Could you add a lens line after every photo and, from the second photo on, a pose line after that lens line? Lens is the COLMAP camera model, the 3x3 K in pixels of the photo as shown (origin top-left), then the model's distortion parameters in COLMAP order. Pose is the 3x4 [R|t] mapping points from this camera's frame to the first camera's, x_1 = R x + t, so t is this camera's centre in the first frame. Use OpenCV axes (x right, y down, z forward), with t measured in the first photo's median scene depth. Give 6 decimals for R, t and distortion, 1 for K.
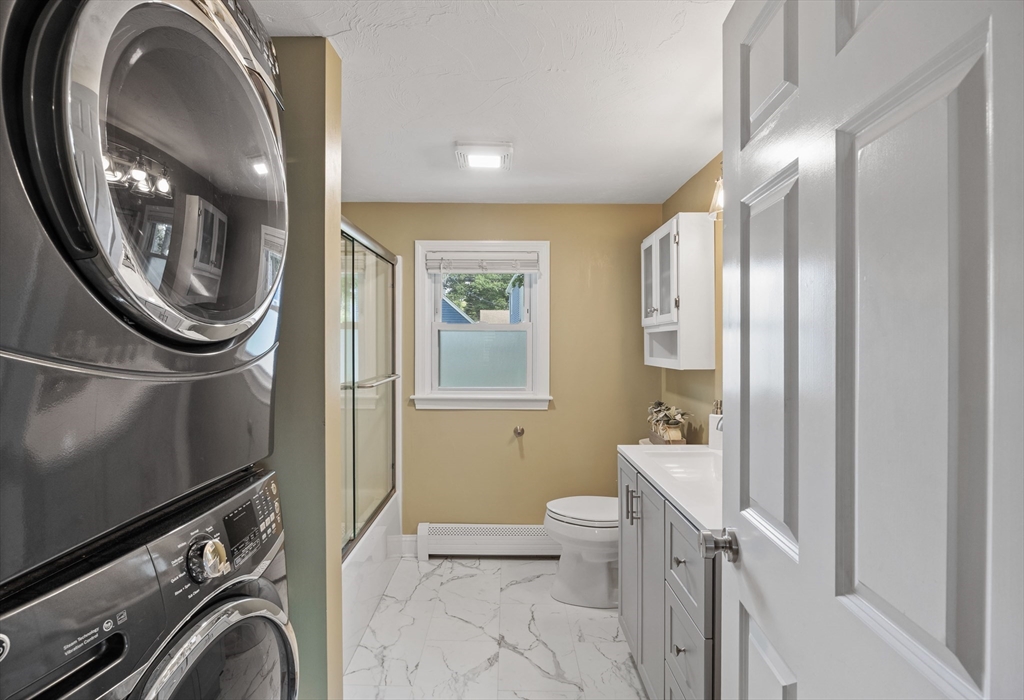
lens RADIAL K [[485.7, 0, 510.9], [0, 485.7, 341.9], [0, 0, 1]] dist [-0.019647, 0.000070]
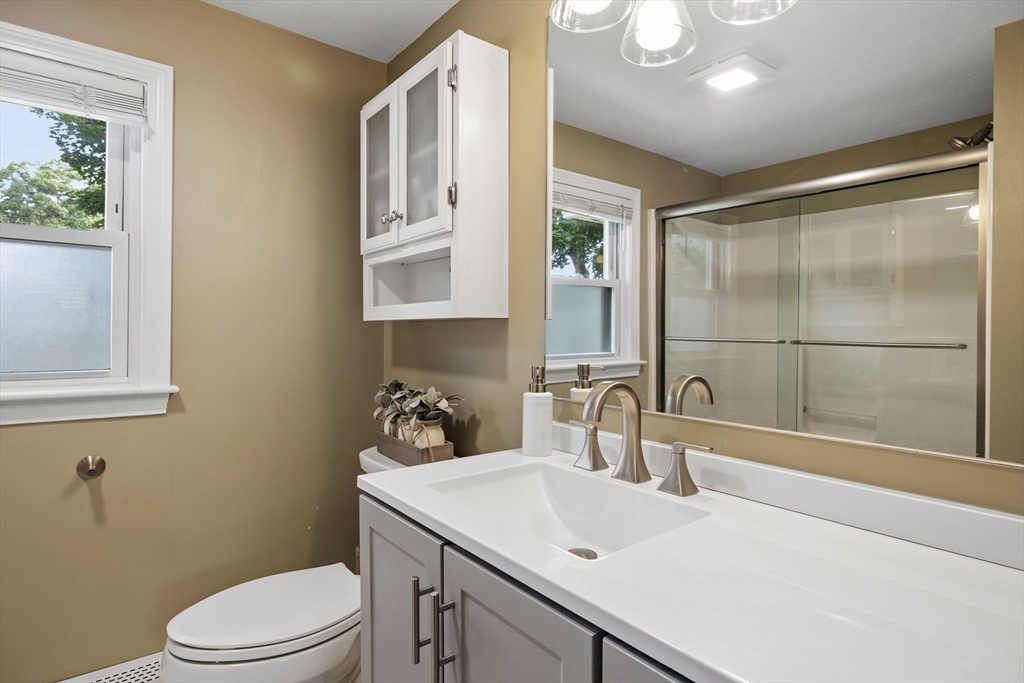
lens RADIAL K [[536.7, 0, 509.4], [0, 536.7, 329.1], [0, 0, 1]] dist [-0.009605, 0.001871]
pose [[0.786419, 0.003931, 0.617681, 0.017309], [-0.005527, 0.999984, 0.000673, 0.059430], [-0.617669, -0.003943, 0.786428, 0.413535]]
